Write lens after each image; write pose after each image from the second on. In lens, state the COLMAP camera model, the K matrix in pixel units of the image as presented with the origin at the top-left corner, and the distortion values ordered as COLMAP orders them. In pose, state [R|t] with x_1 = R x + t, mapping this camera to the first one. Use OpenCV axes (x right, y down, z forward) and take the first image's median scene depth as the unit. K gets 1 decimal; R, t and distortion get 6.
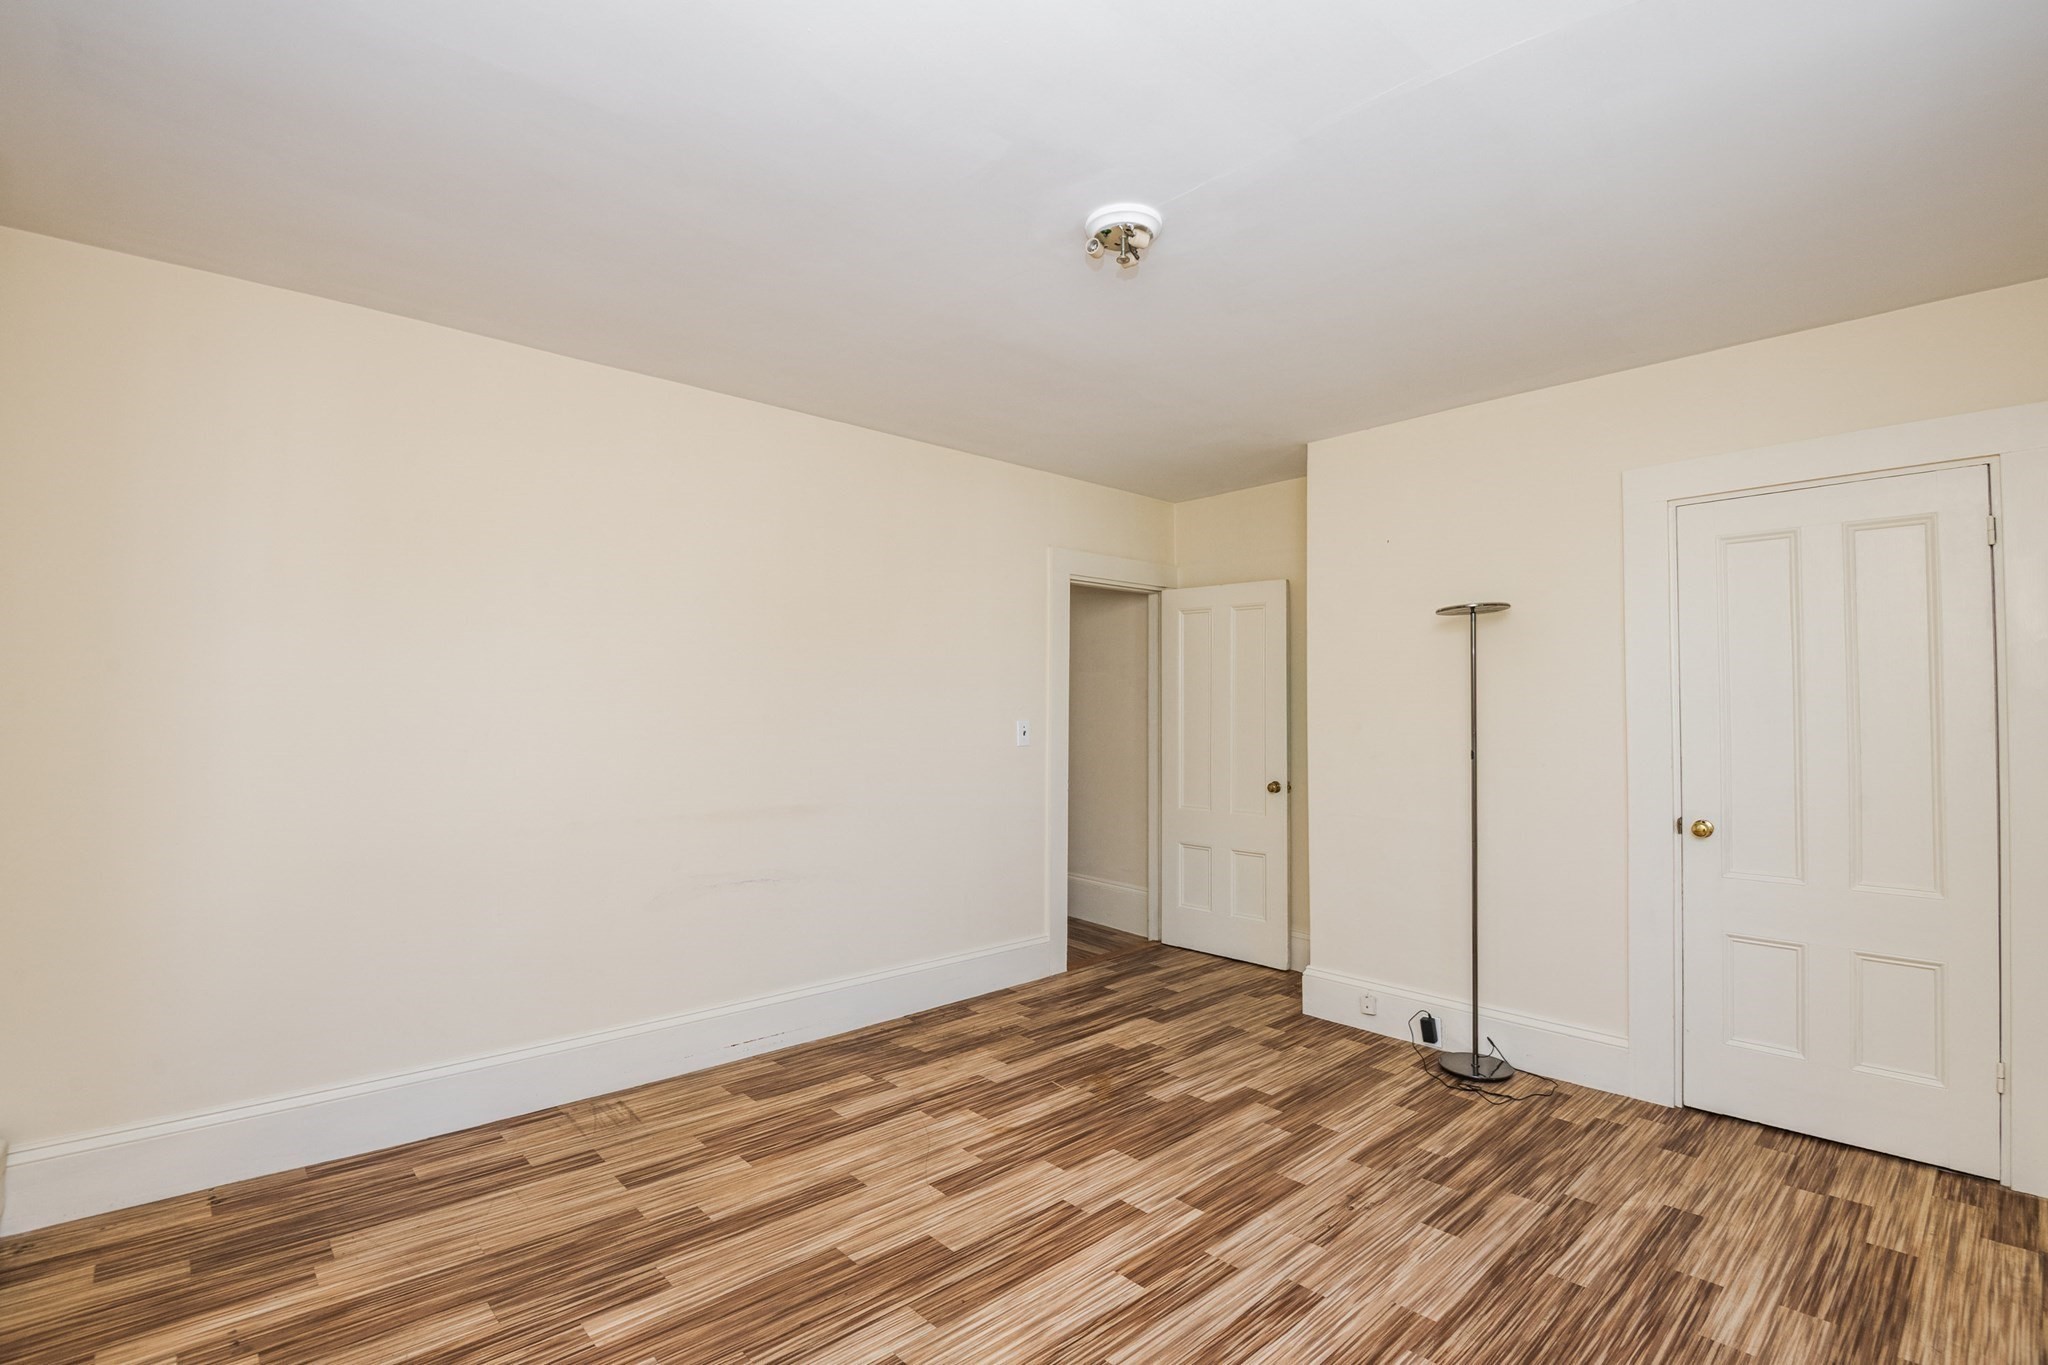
lens RADIAL K [[941.6, 0, 1026.3], [0, 941.6, 681.6], [0, 0, 1]] dist [0.012821, -0.018048]
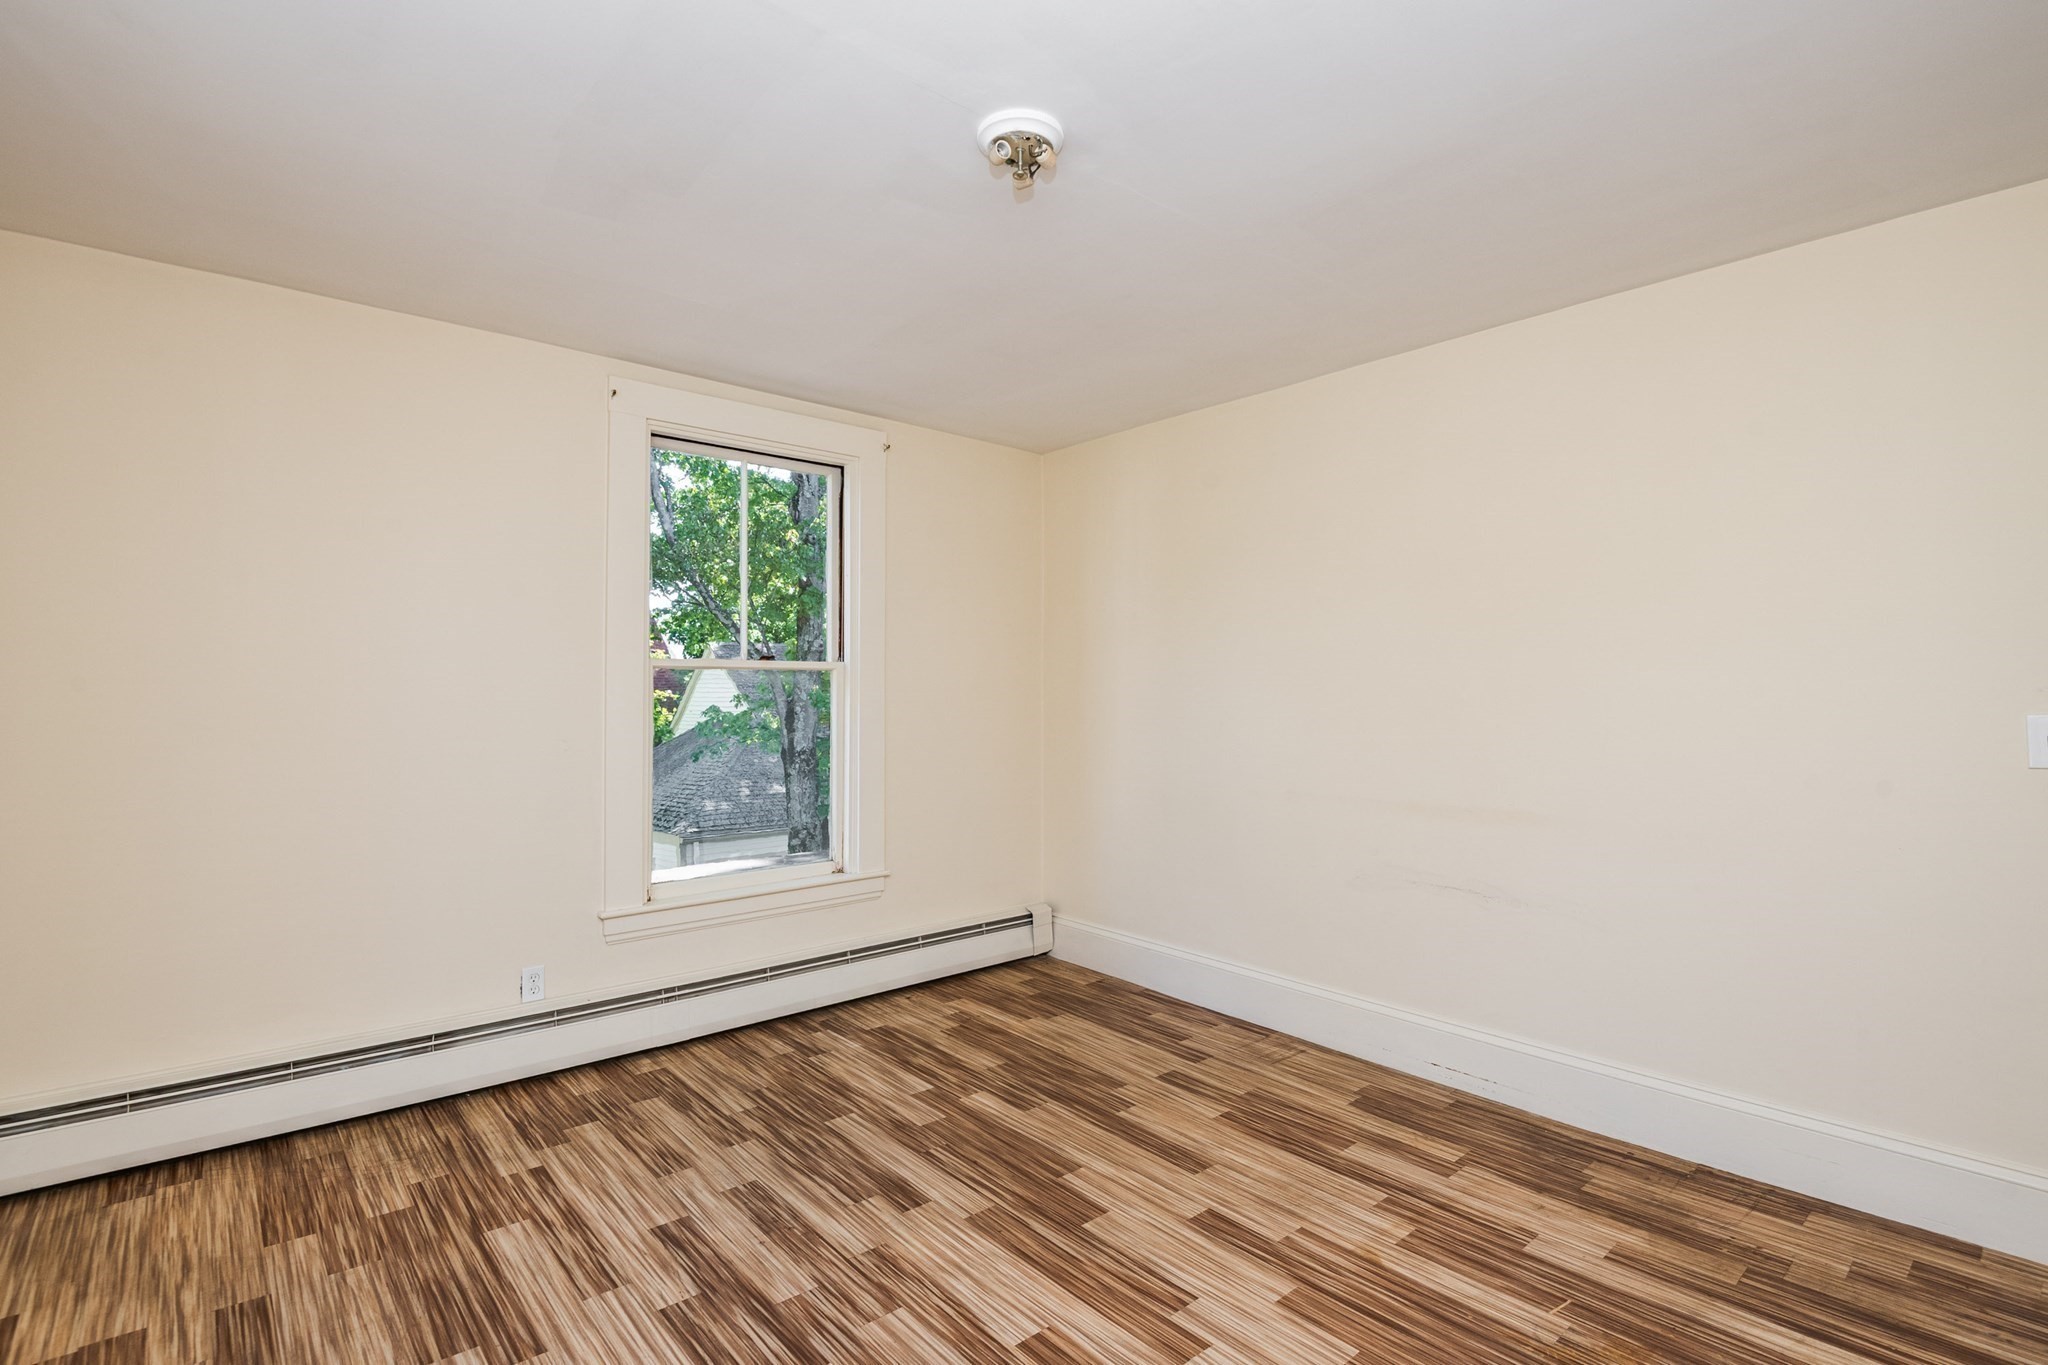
lens RADIAL K [[941.6, 0, 1026.3], [0, 941.6, 681.6], [0, 0, 1]] dist [0.012821, -0.018048]
pose [[-0.012856, -0.018804, -0.999741, 0.762057], [0.022639, 0.999561, -0.019092, 0.029728], [0.999661, -0.022879, -0.012424, 0.775641]]
